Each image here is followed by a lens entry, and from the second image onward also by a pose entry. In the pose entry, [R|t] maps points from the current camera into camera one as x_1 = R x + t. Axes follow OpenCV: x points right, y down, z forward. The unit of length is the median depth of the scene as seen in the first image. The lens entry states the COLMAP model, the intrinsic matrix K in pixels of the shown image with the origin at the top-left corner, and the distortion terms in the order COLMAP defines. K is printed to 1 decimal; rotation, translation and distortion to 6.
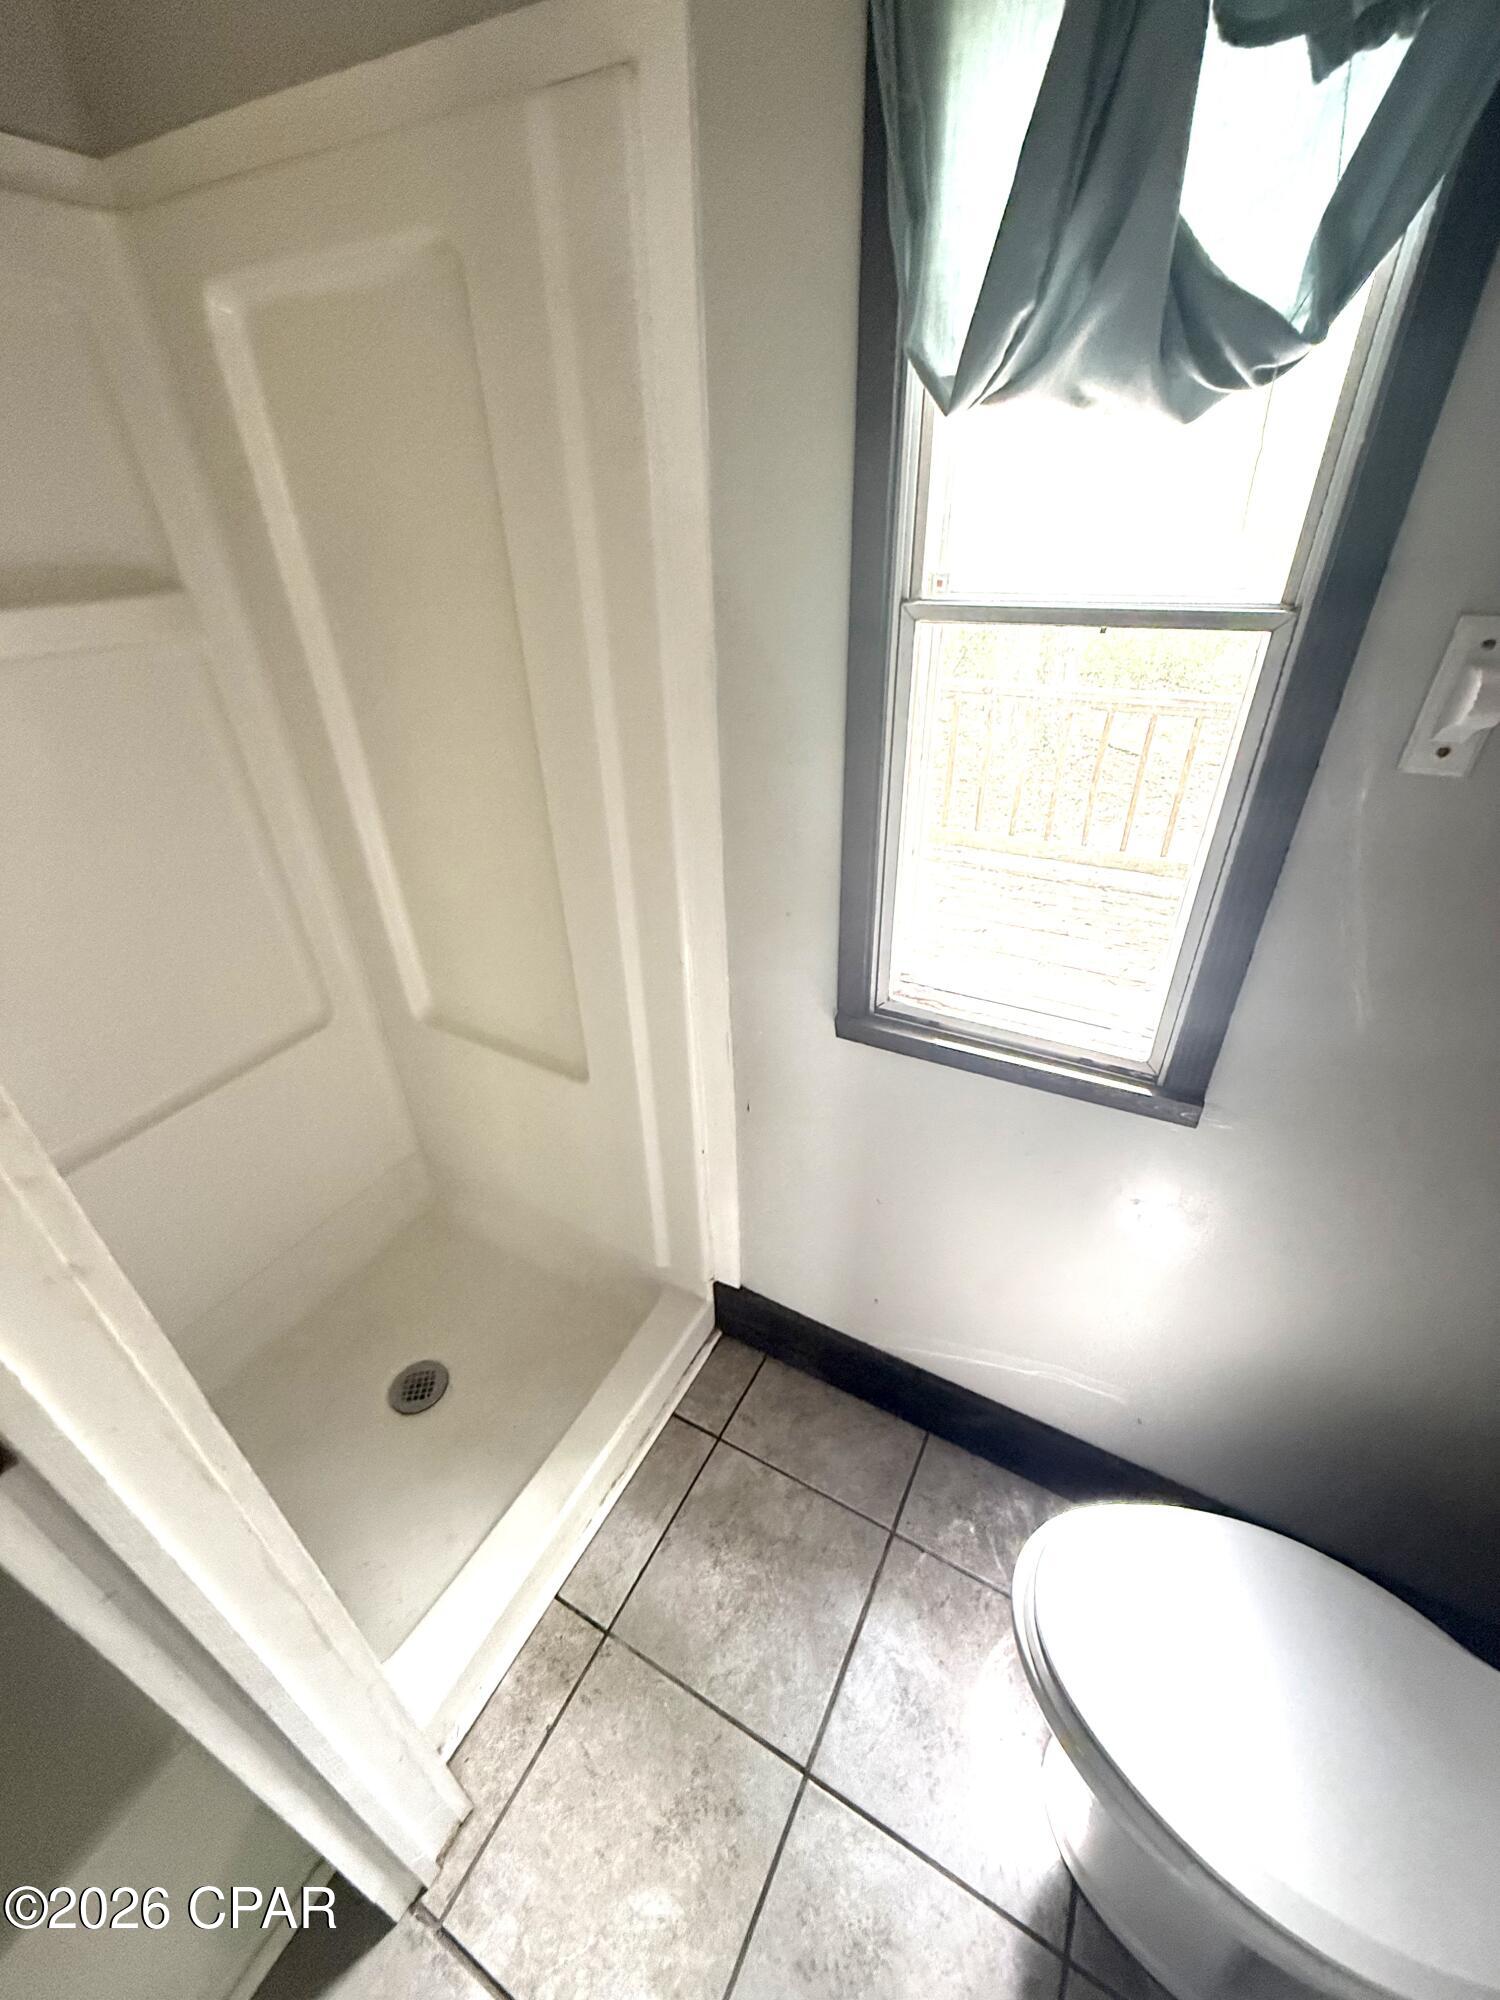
lens RADIAL K [[798.0, 0, 748.9], [0, 798.0, 1002.1], [0, 0, 1]] dist [-0.002703, 0.001686]
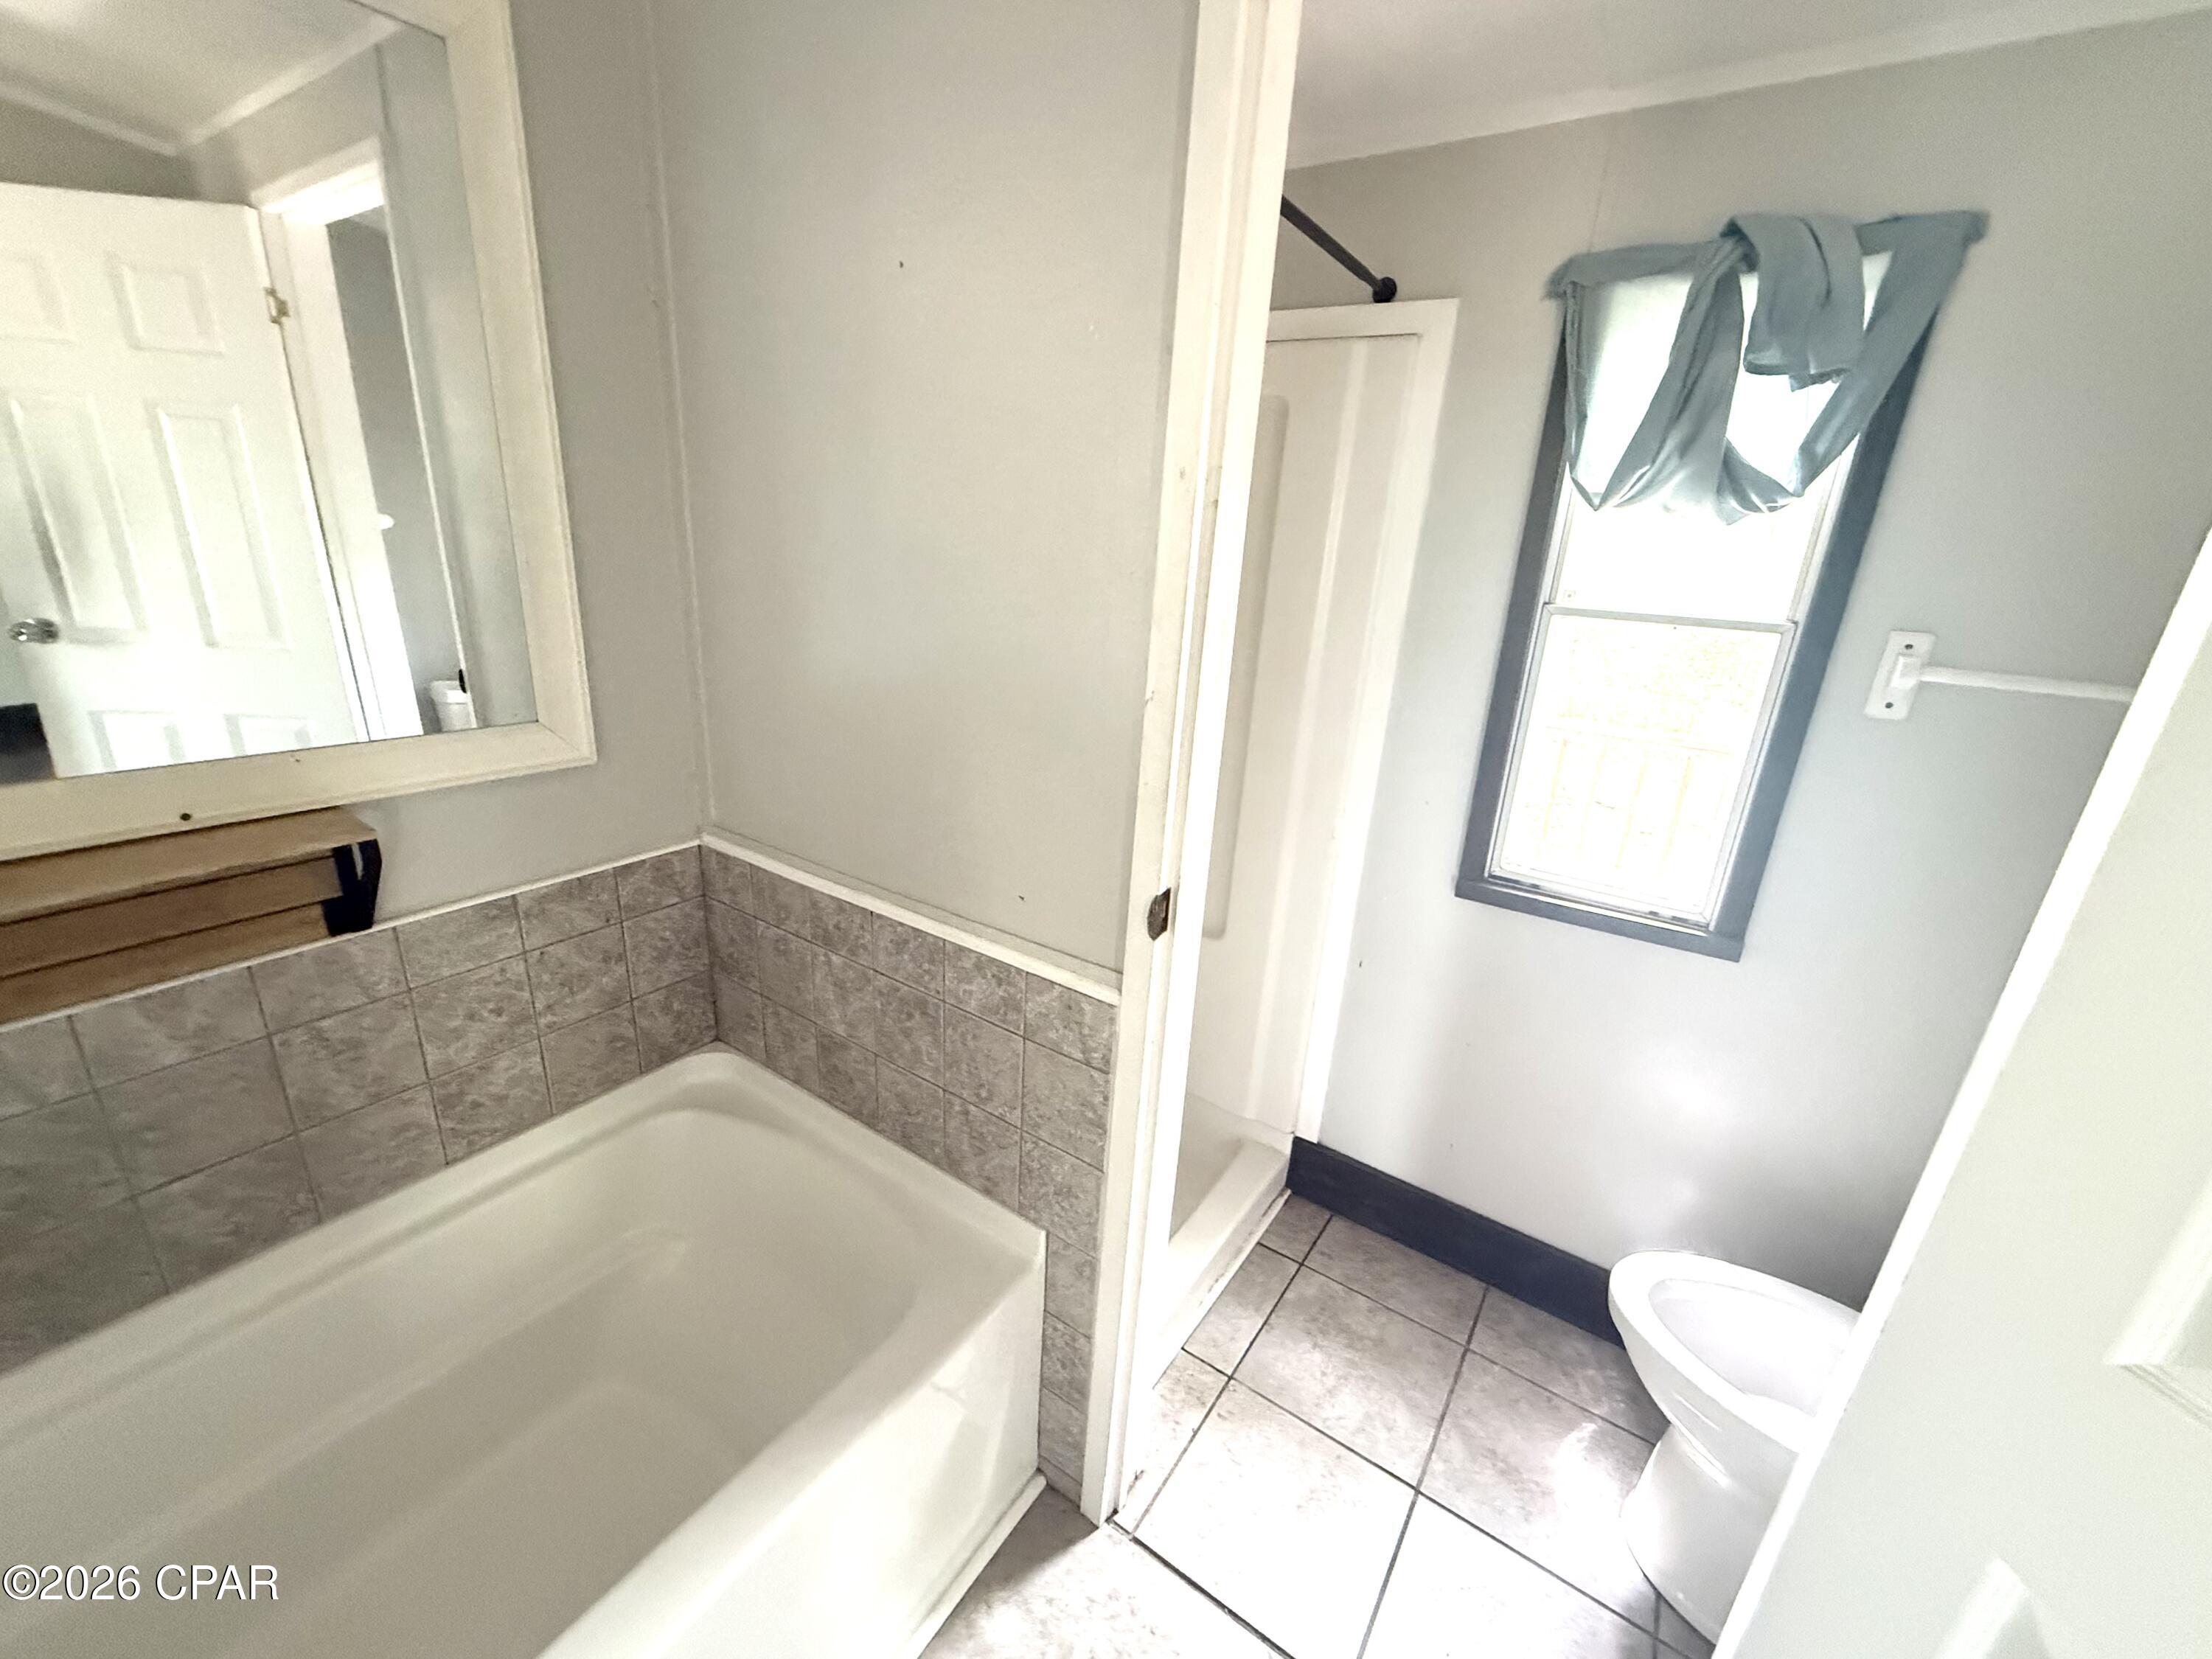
lens RADIAL K [[882.6, 0, 1099.9], [0, 882.6, 832.1], [0, 0, 1]] dist [-0.002703, 0.001686]
pose [[0.991063, 0.110184, -0.075195, -0.385638], [-0.124865, 0.964601, -0.232281, 0.357949], [0.046940, 0.239594, 0.969738, -0.512370]]
